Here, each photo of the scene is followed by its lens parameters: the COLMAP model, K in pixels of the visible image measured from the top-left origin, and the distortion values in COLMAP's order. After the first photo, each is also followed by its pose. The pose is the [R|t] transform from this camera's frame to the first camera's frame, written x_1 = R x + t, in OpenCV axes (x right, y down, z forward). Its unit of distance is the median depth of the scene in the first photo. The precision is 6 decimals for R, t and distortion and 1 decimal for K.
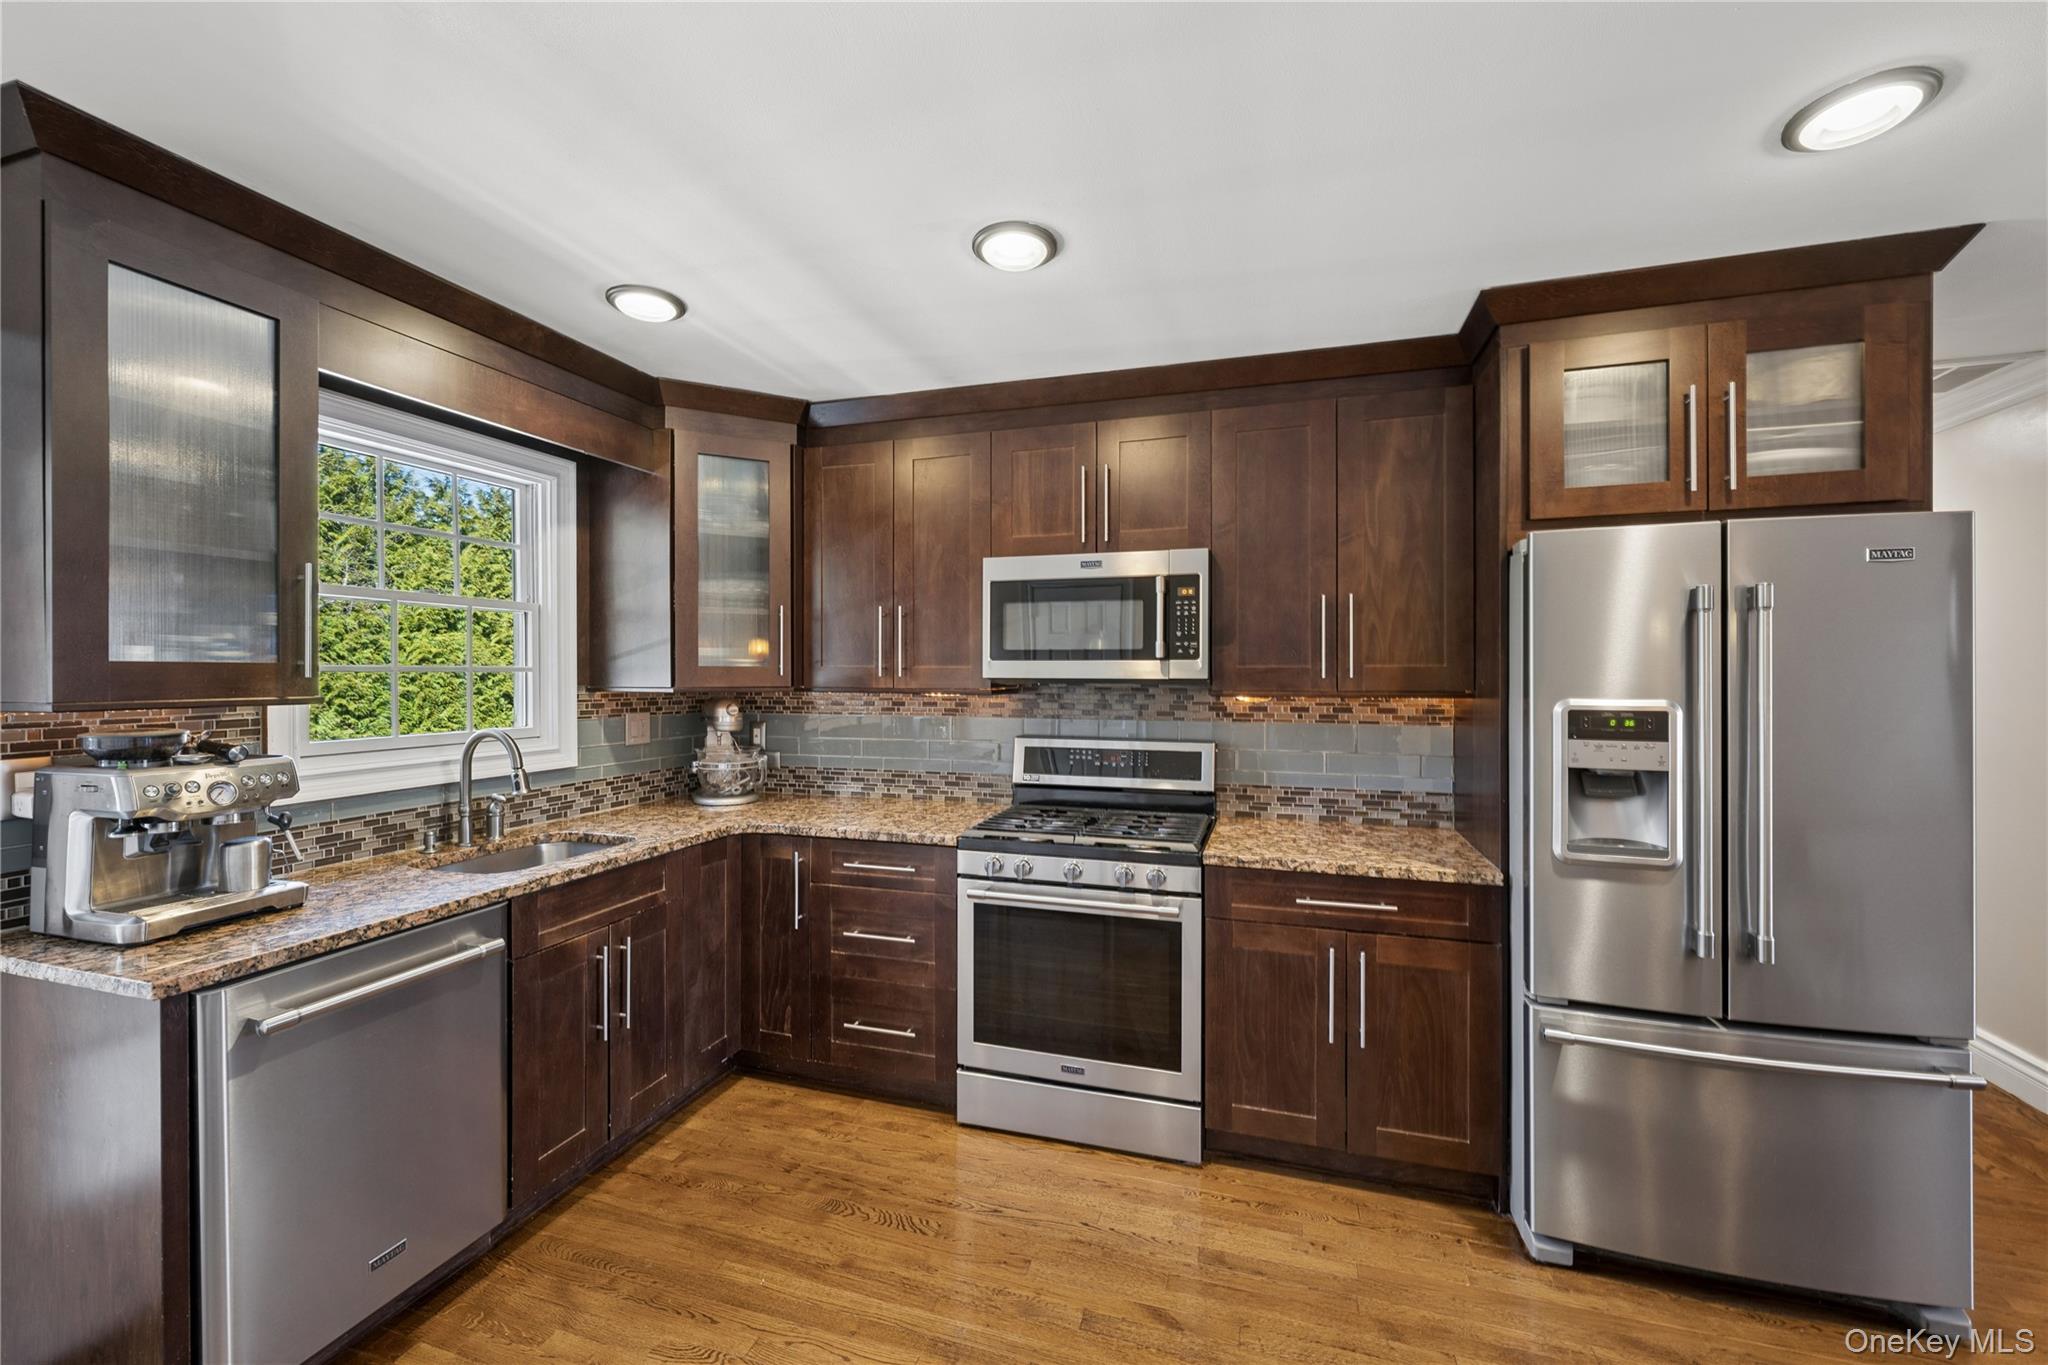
lens RADIAL K [[843.5, 0, 1014.4], [0, 843.5, 672.4], [0, 0, 1]] dist [0.002045, 0.000179]
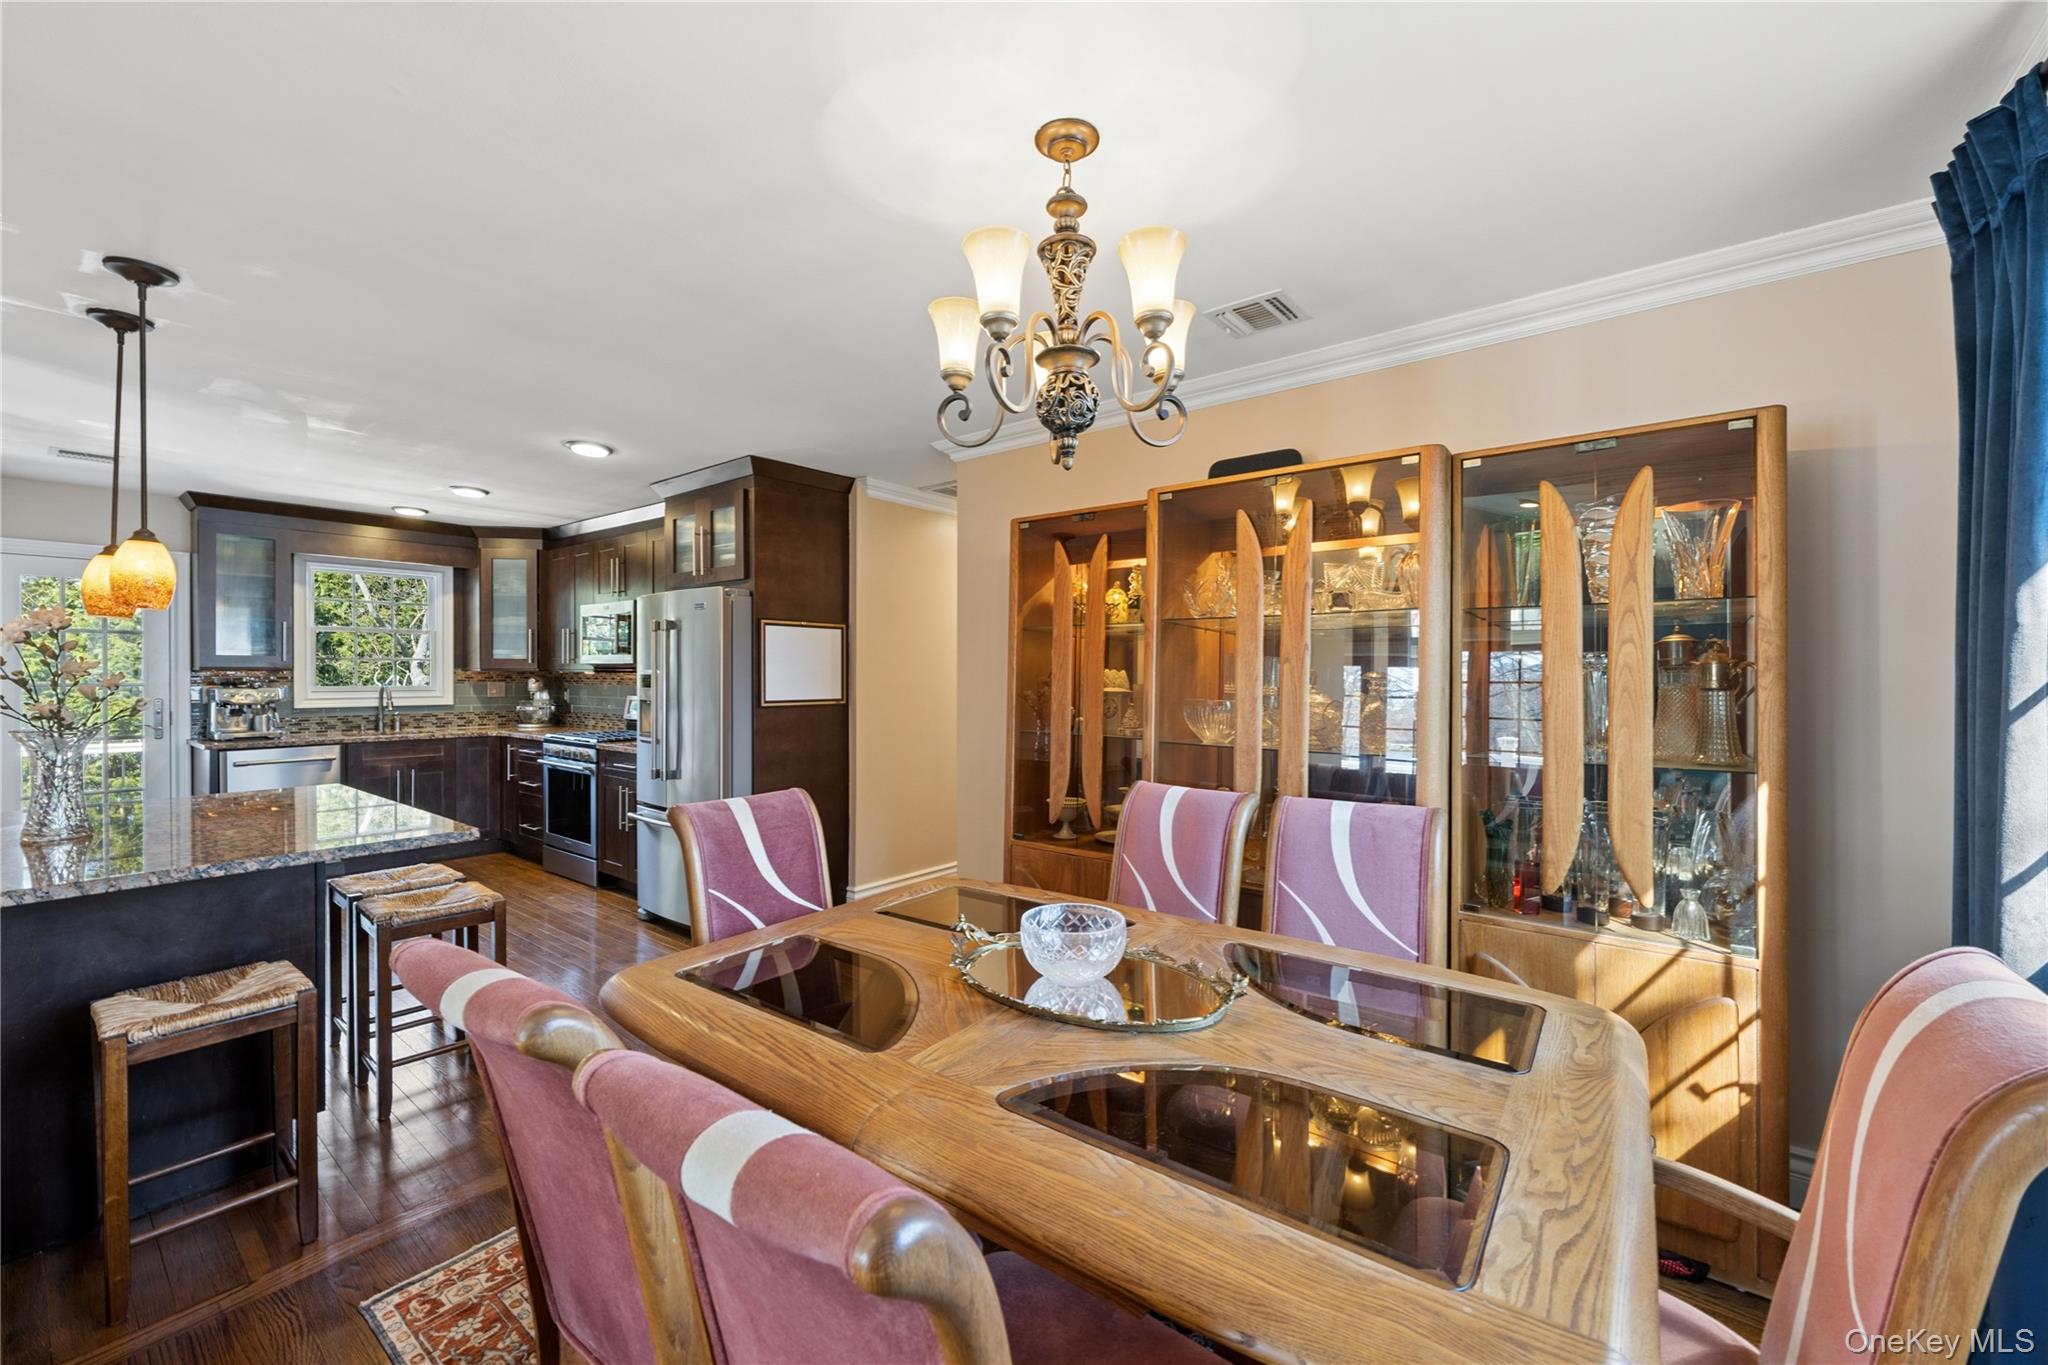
lens RADIAL K [[843.5, 0, 1014.4], [0, 843.5, 672.4], [0, 0, 1]] dist [0.002045, 0.000179]
pose [[0.945718, 0.009824, -0.324841, 1.869962], [-0.009595, 0.999951, 0.002306, 0.011281], [0.324848, 0.000936, 0.945766, -0.702603]]
